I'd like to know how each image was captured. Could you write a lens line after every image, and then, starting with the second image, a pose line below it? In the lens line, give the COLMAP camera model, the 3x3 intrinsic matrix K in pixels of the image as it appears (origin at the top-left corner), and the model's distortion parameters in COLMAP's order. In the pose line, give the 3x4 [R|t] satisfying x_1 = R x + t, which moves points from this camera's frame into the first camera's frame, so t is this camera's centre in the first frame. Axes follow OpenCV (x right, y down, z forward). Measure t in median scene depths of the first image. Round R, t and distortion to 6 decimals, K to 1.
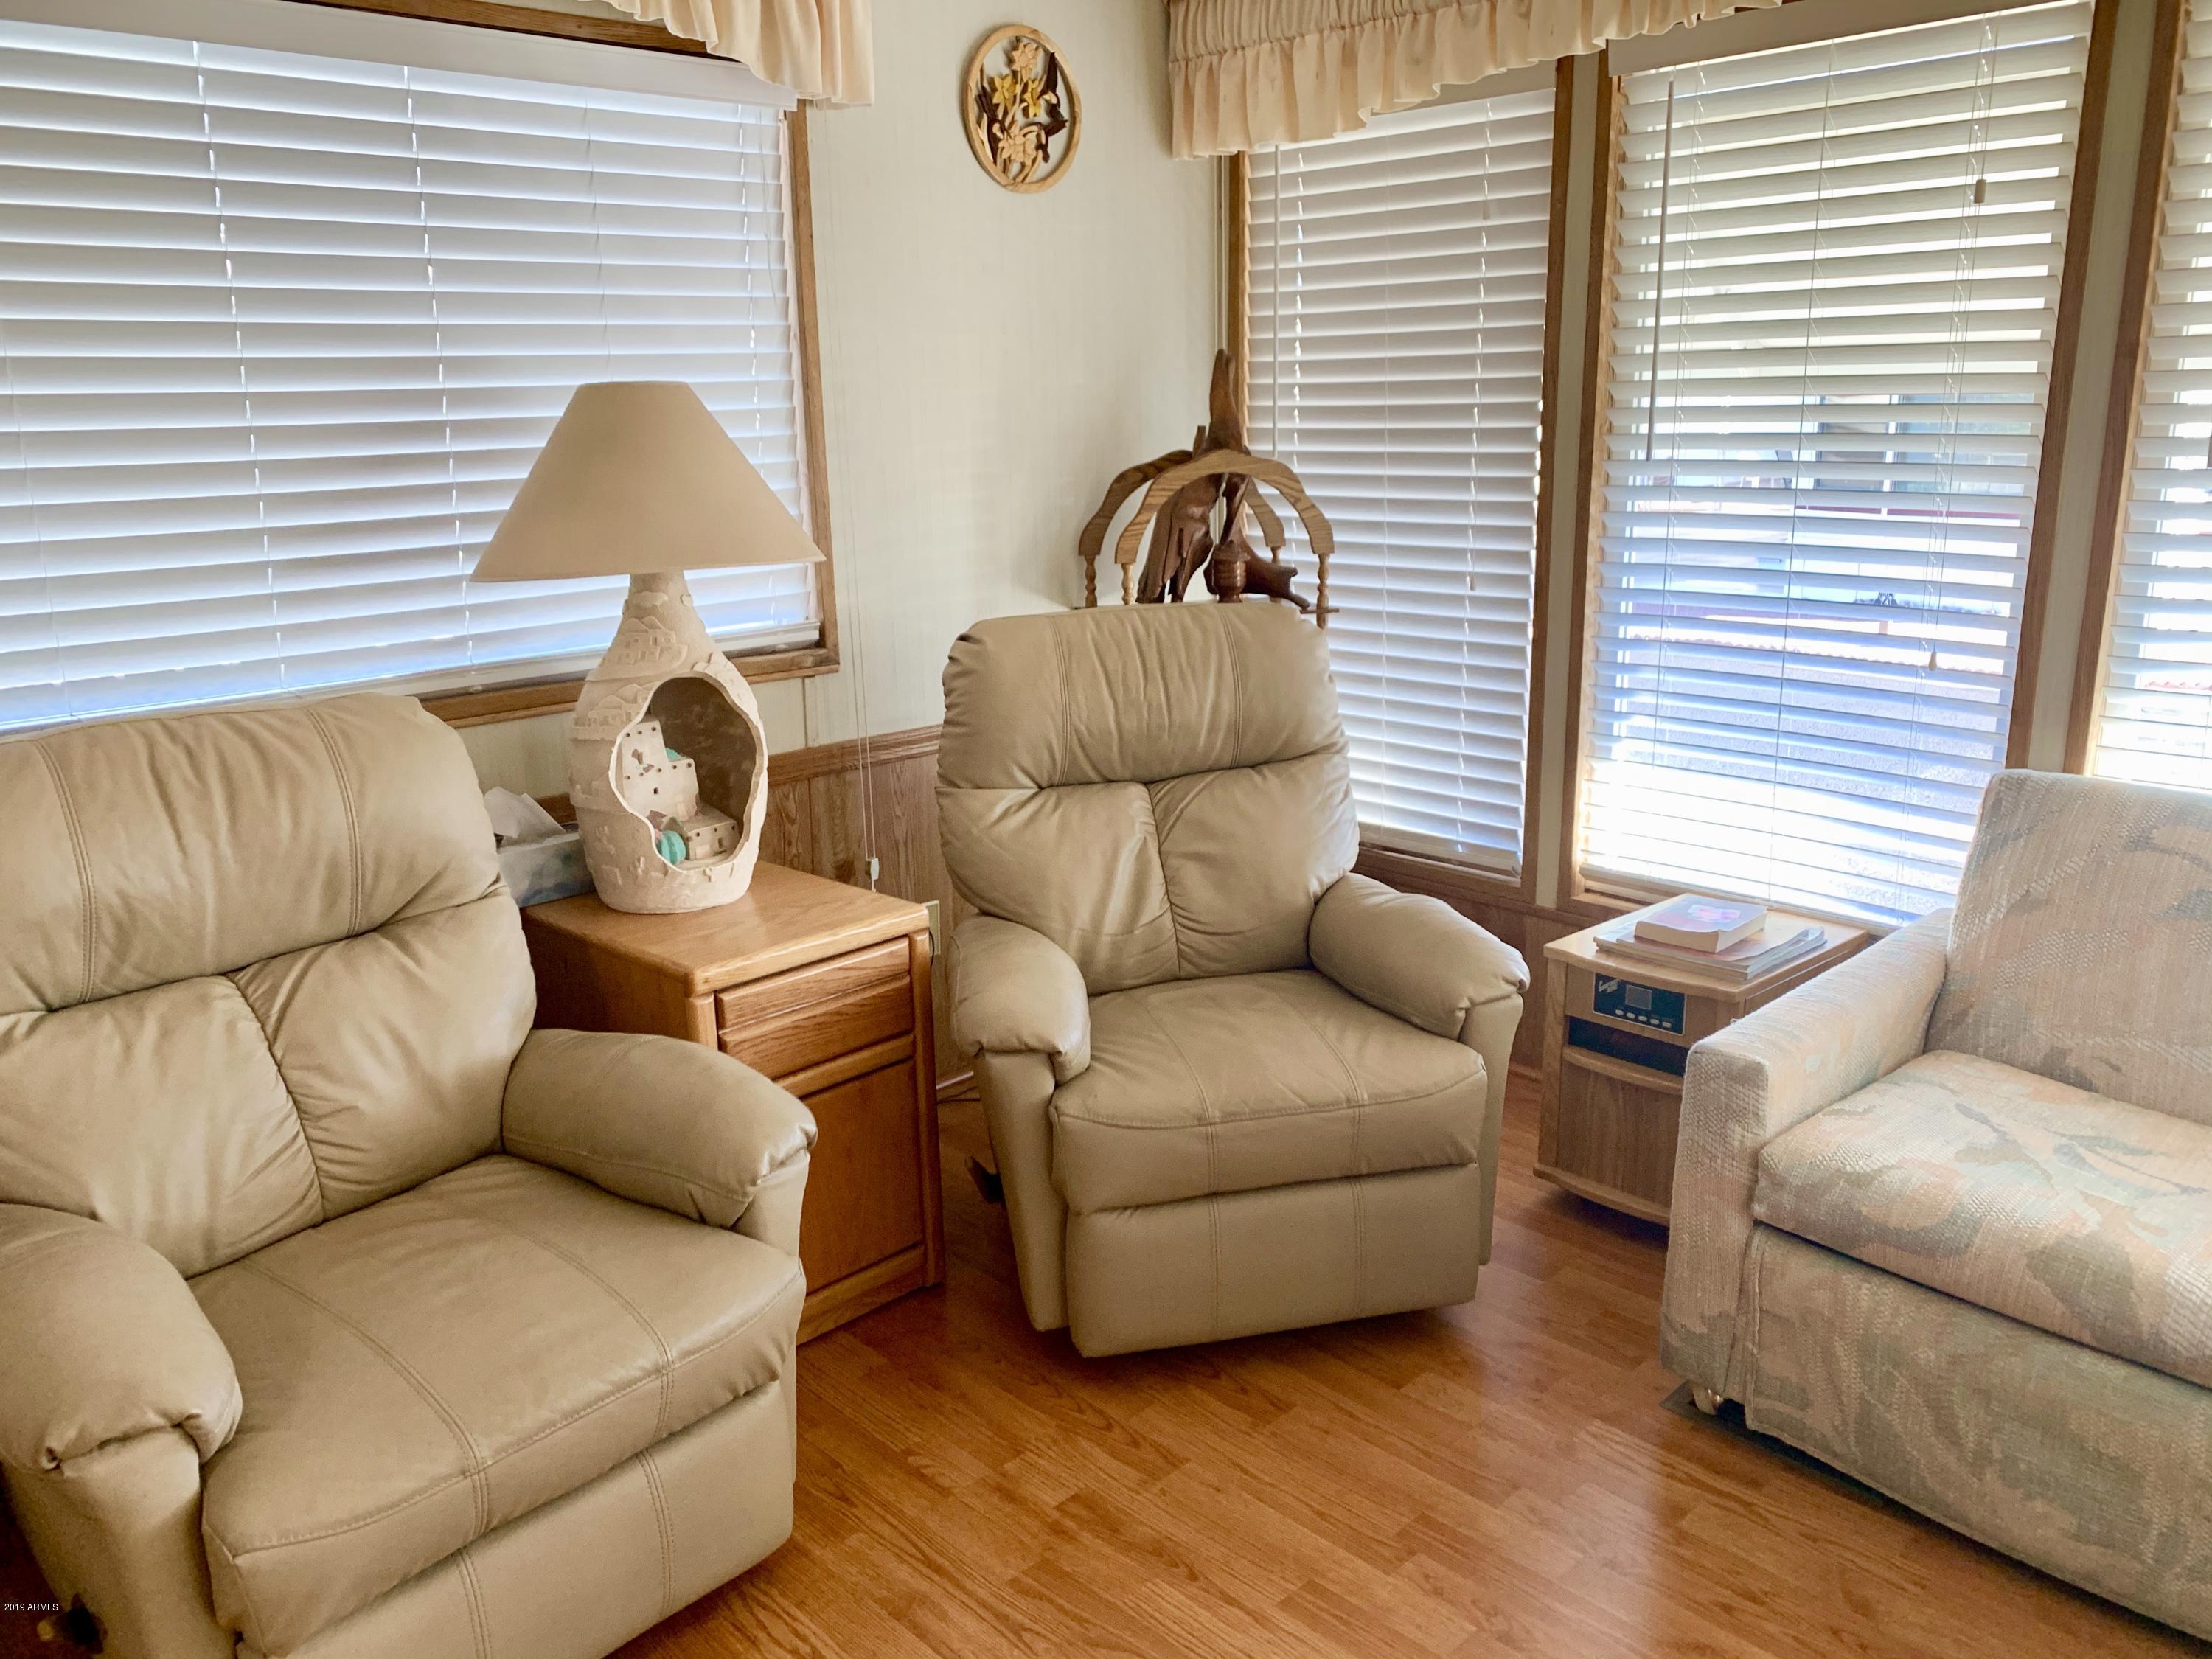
lens RADIAL K [[1705.8, 0, 1109.5], [0, 1705.8, 821.8], [0, 0, 1]] dist [-0.088329, 0.161185]
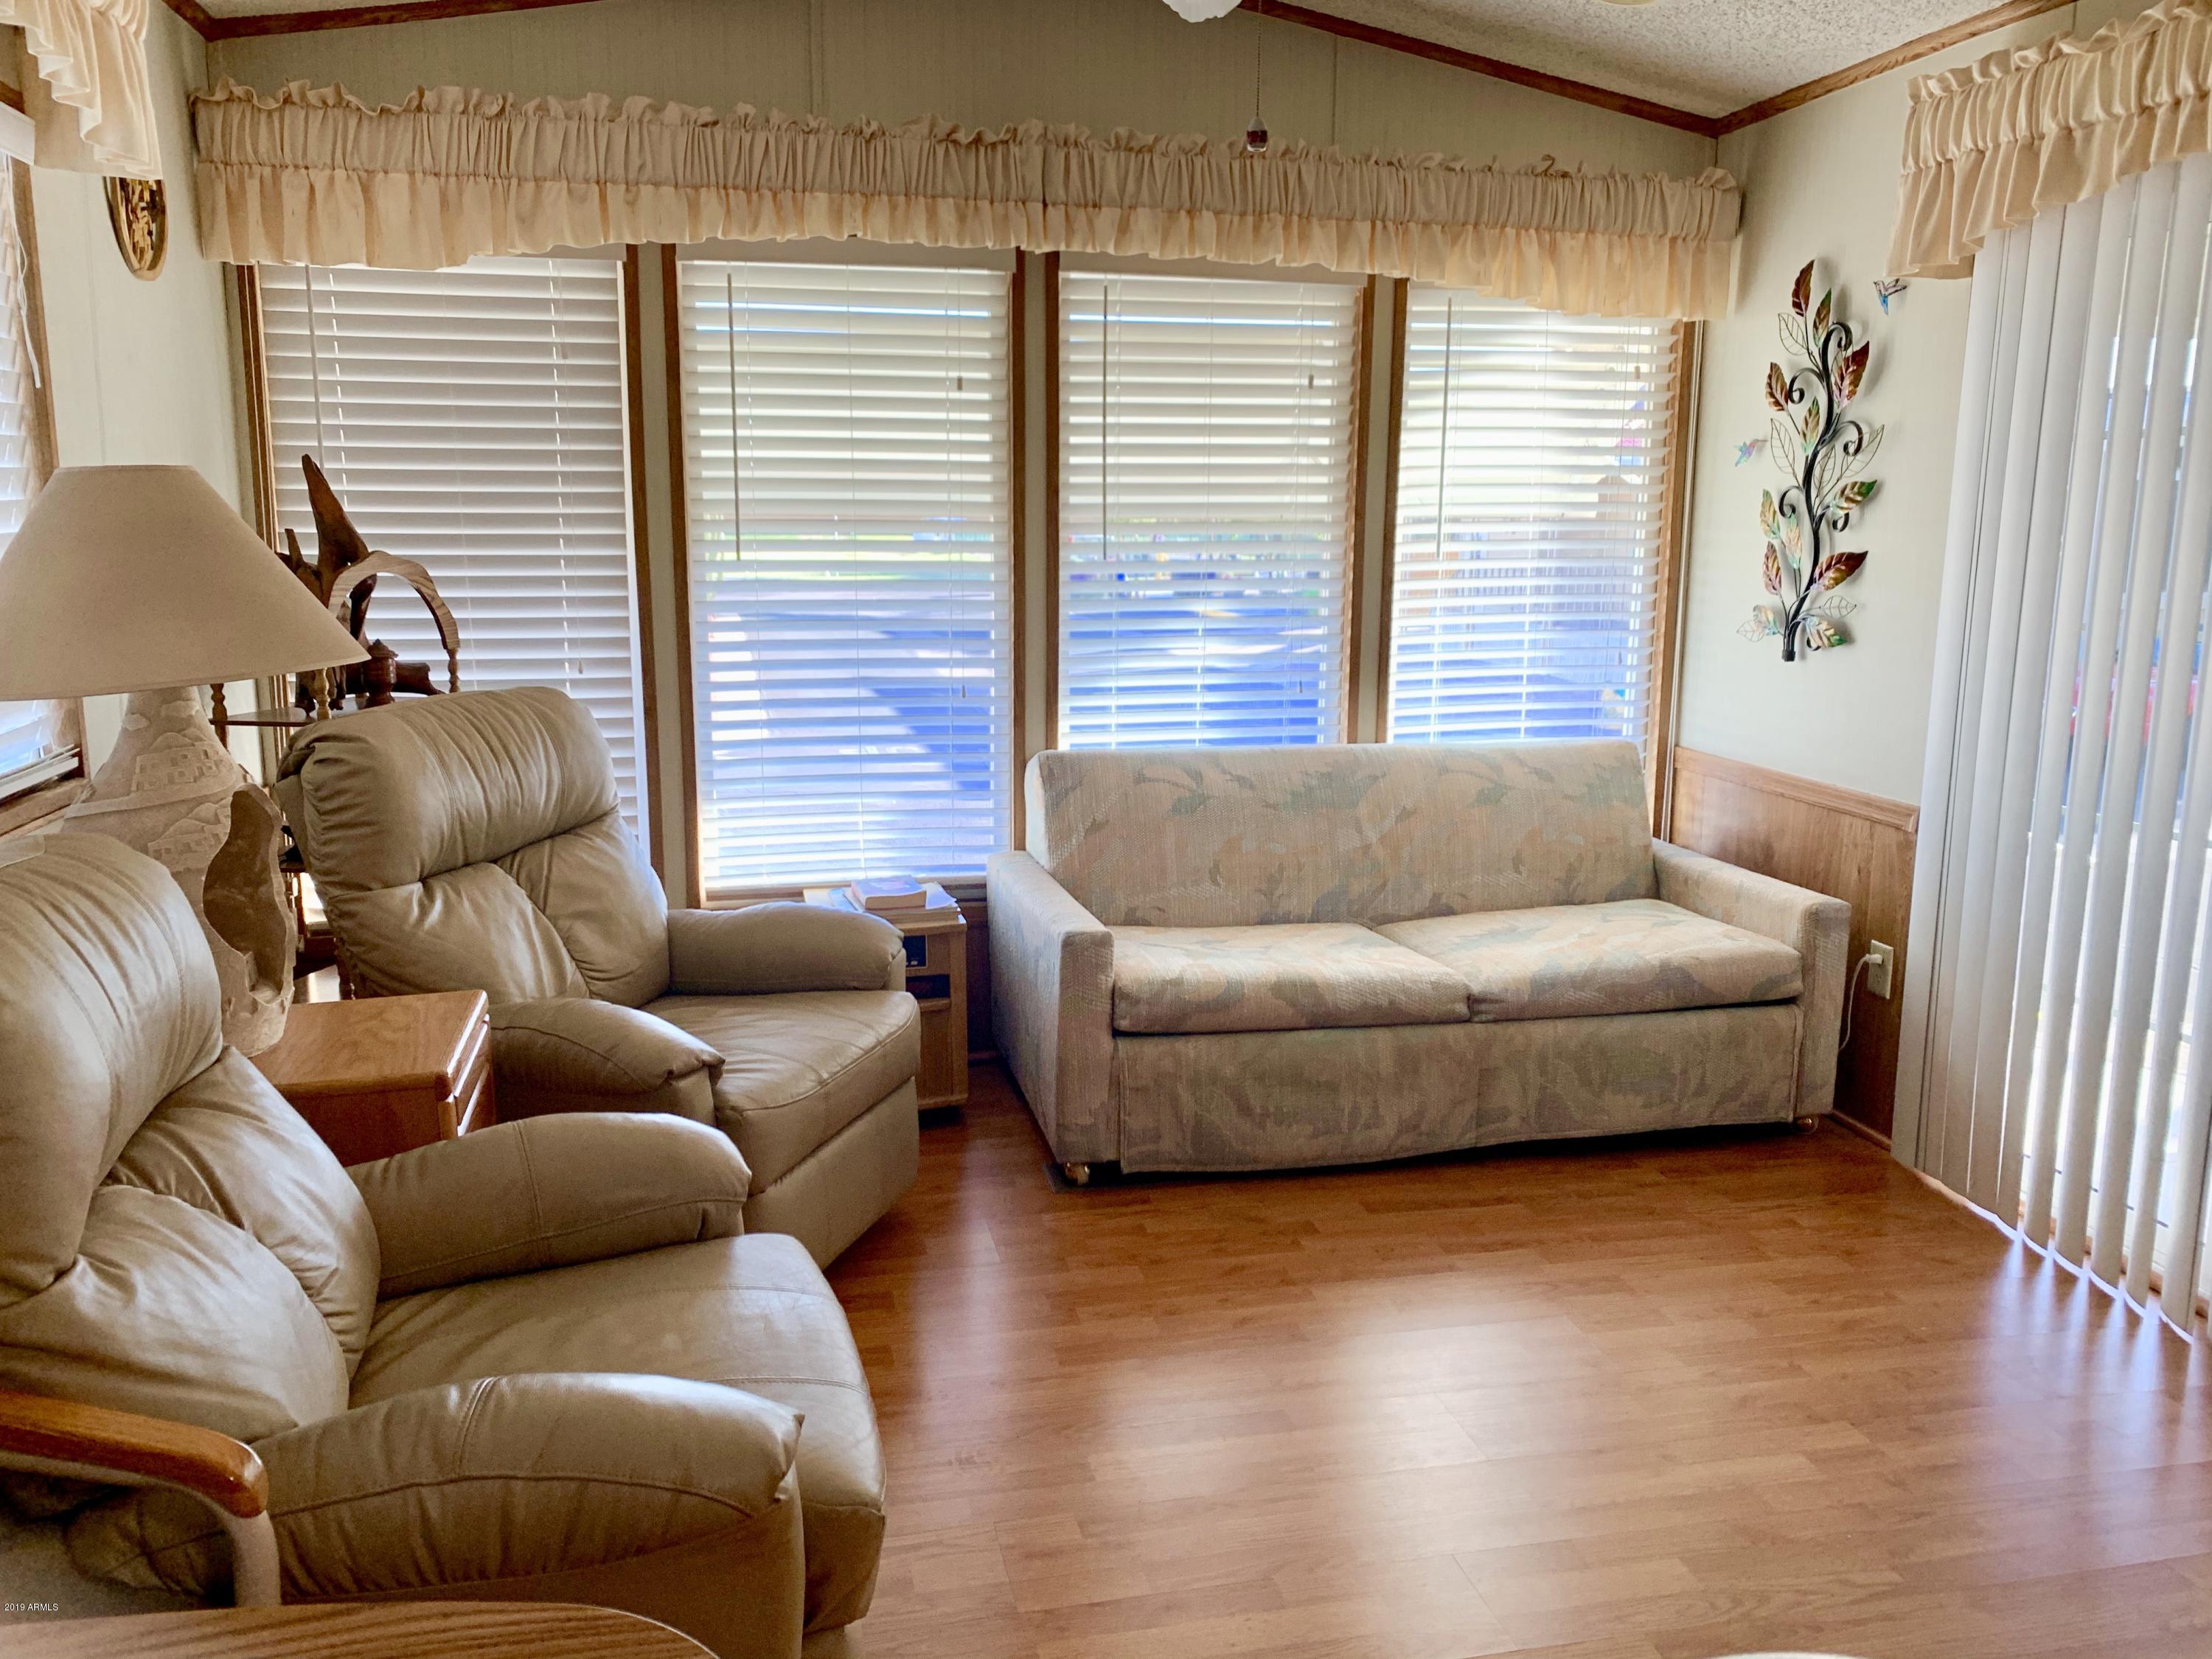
lens RADIAL K [[1721.4, 0, 1050.5], [0, 1721.4, 804.0], [0, 0, 1]] dist [0.101138, -0.141912]
pose [[0.532251, -0.123413, 0.837543, -0.839415], [0.196764, 0.980259, 0.019401, -0.011652], [-0.823403, 0.154472, 0.546027, 0.132925]]
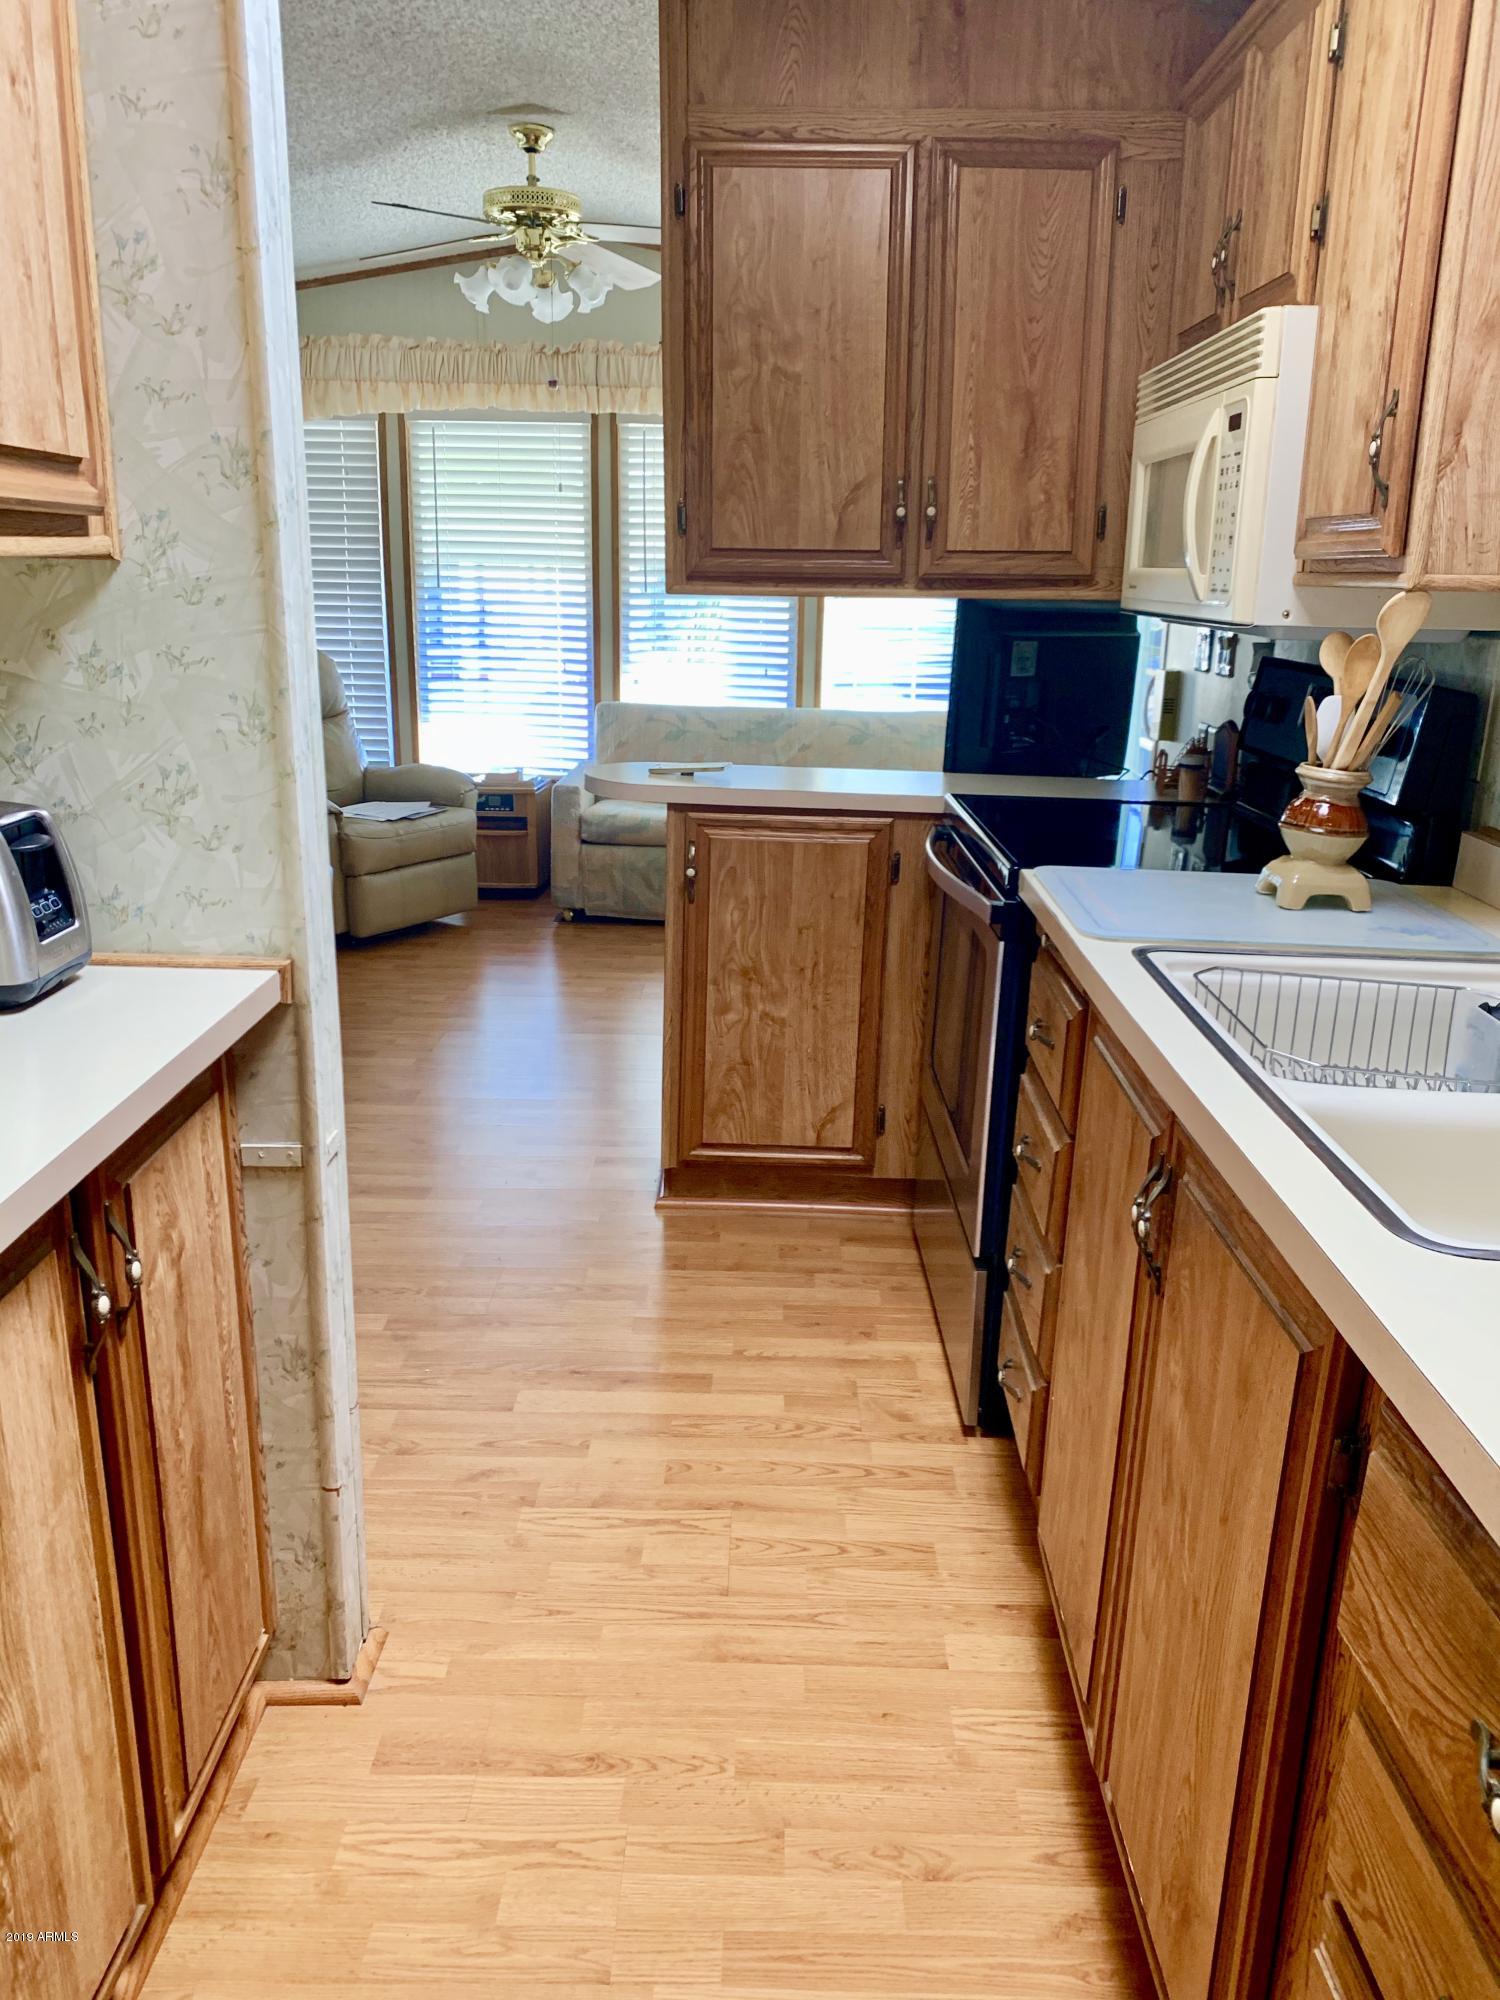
lens RADIAL K [[1527.2, 0, 756.2], [0, 1527.2, 1002.0], [0, 0, 1]] dist [0.029407, -0.033958]
pose [[0.703206, -0.166666, 0.691175, -1.160854], [0.144326, 0.985359, 0.090766, 0.279214], [-0.696183, 0.035927, 0.716965, -1.008062]]
